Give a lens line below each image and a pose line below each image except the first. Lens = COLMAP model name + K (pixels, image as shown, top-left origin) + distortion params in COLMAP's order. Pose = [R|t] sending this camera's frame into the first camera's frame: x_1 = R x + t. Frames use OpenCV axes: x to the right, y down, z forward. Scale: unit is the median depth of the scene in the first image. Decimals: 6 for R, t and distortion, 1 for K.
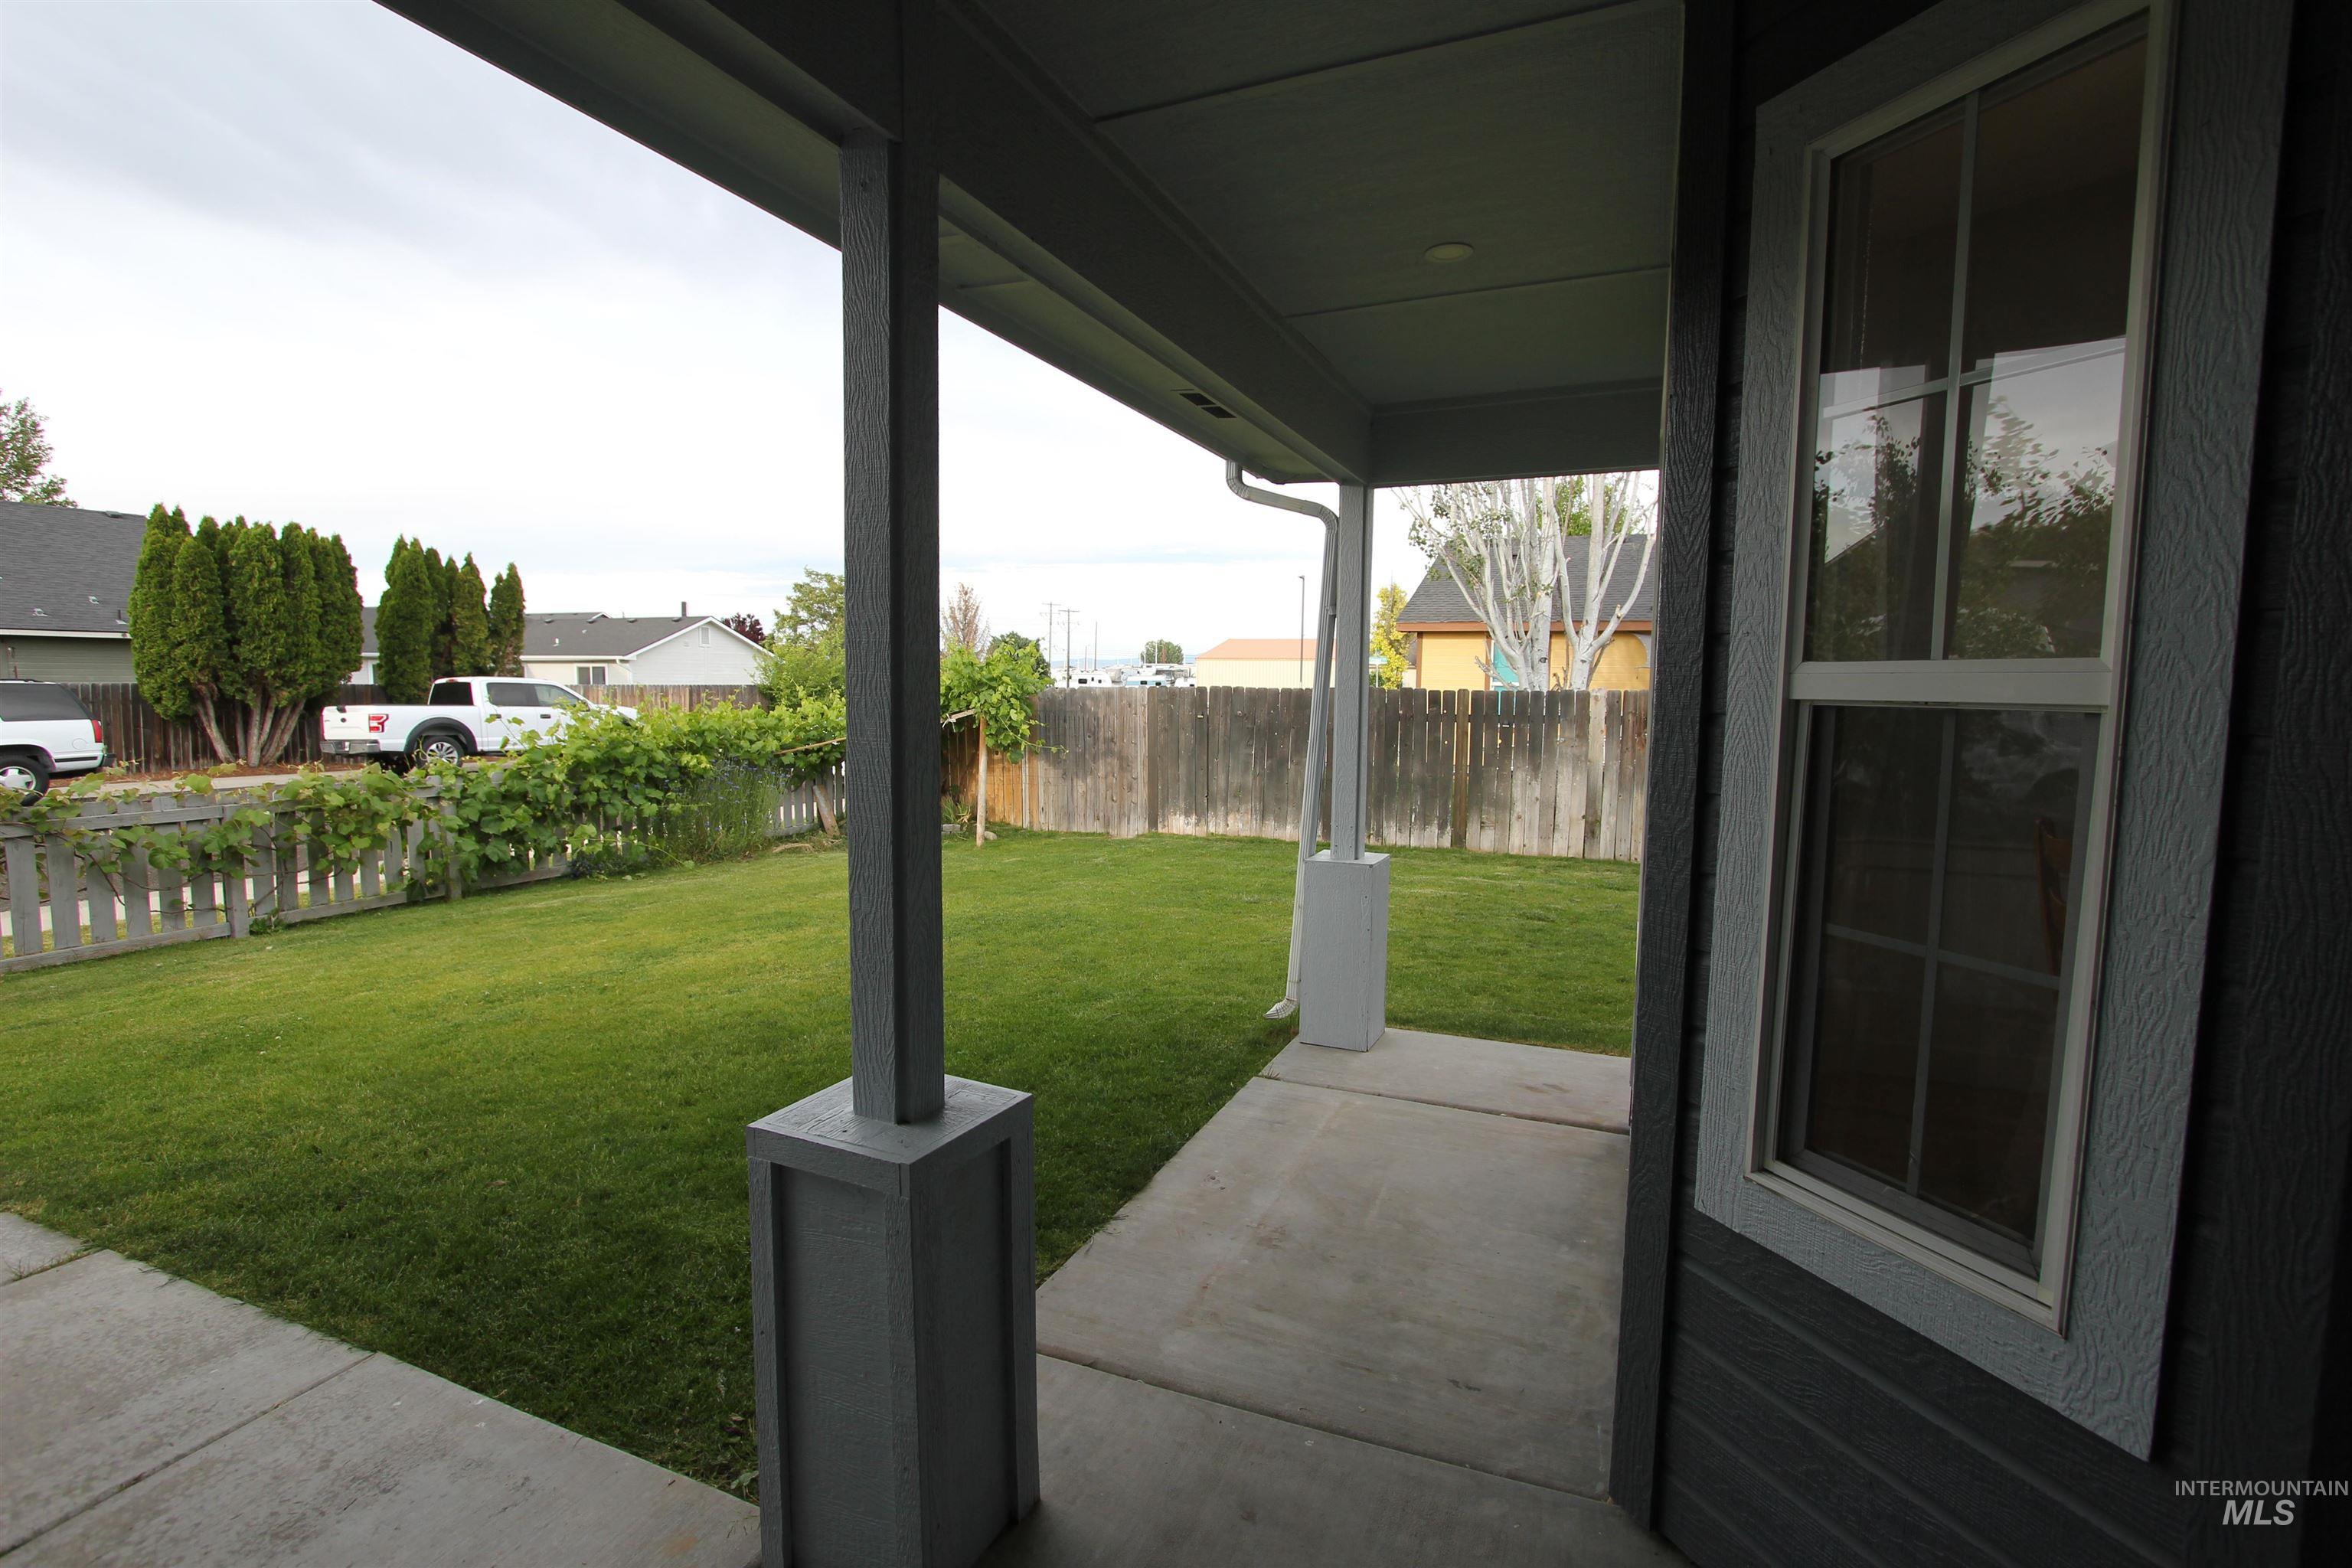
lens RADIAL K [[1081.7, 0, 1176.0], [0, 1081.7, 787.9], [0, 0, 1]] dist [-0.012630, 0.001844]
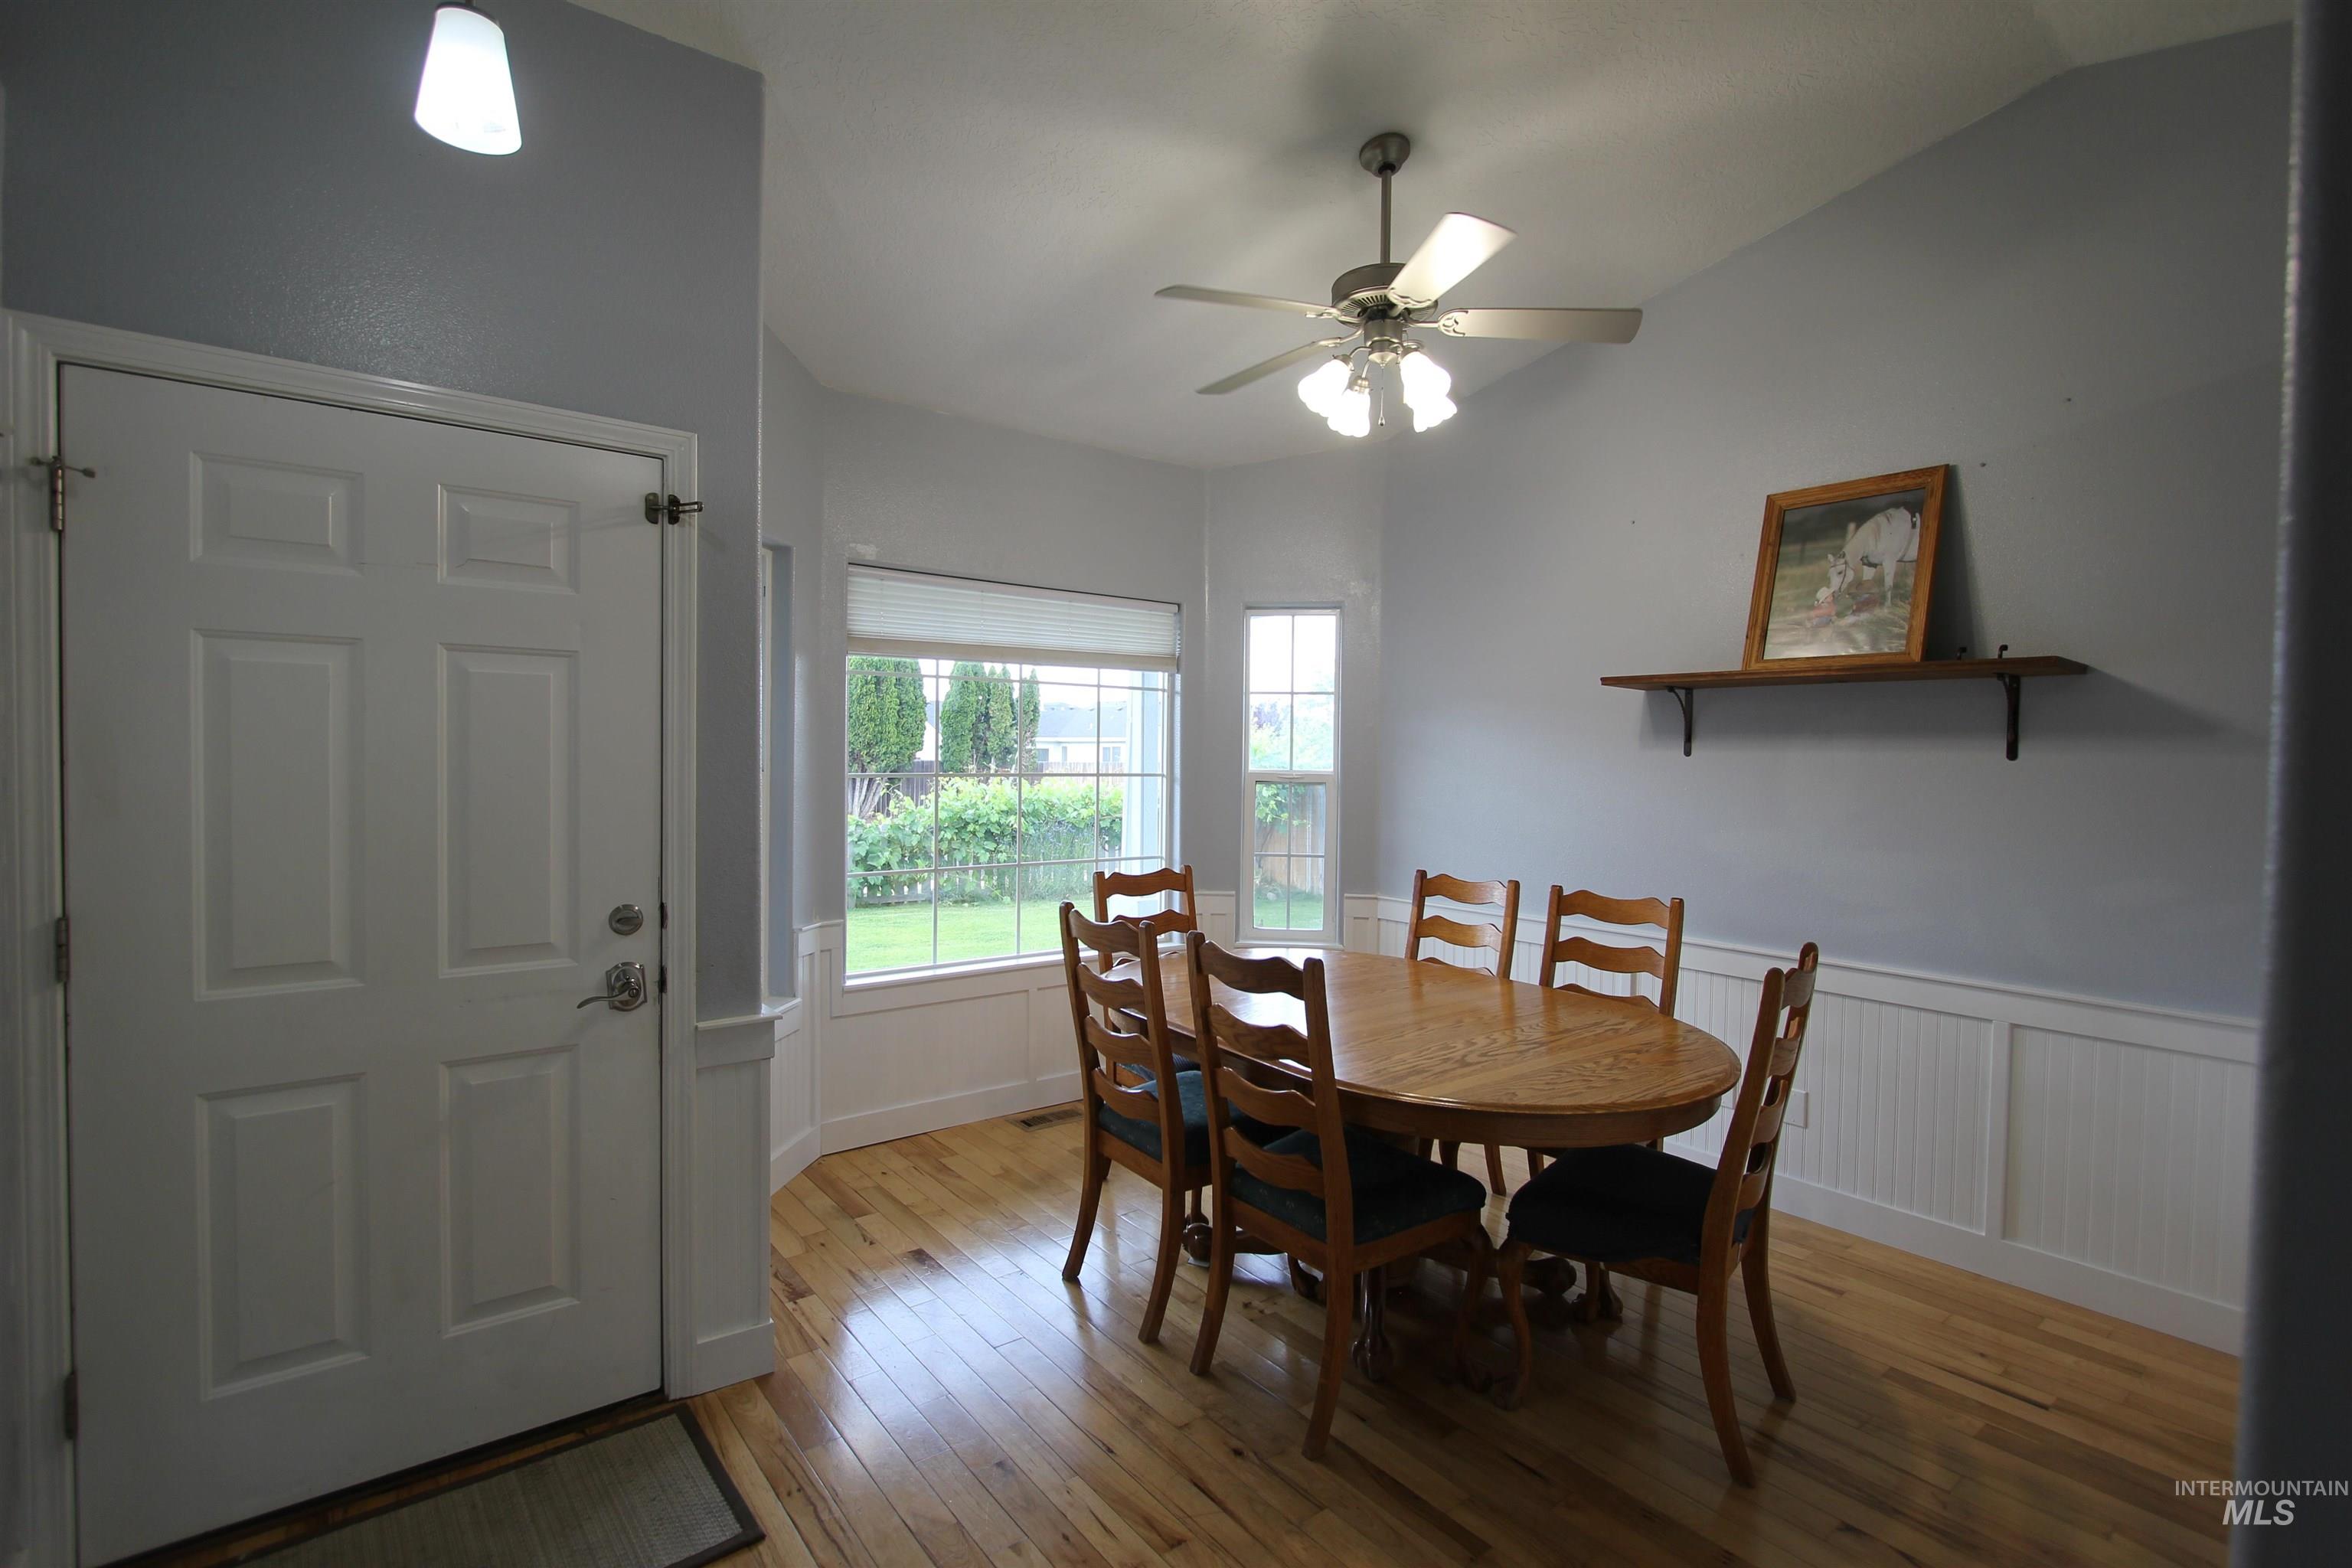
lens RADIAL K [[1081.7, 0, 1194.2], [0, 1081.7, 776.7], [0, 0, 1]] dist [-0.012630, 0.001844]
pose [[0.878404, 0.012777, -0.477748, 0.221968], [-0.051189, 0.996407, -0.067470, -0.001052], [0.475170, 0.083721, 0.875902, -0.041456]]
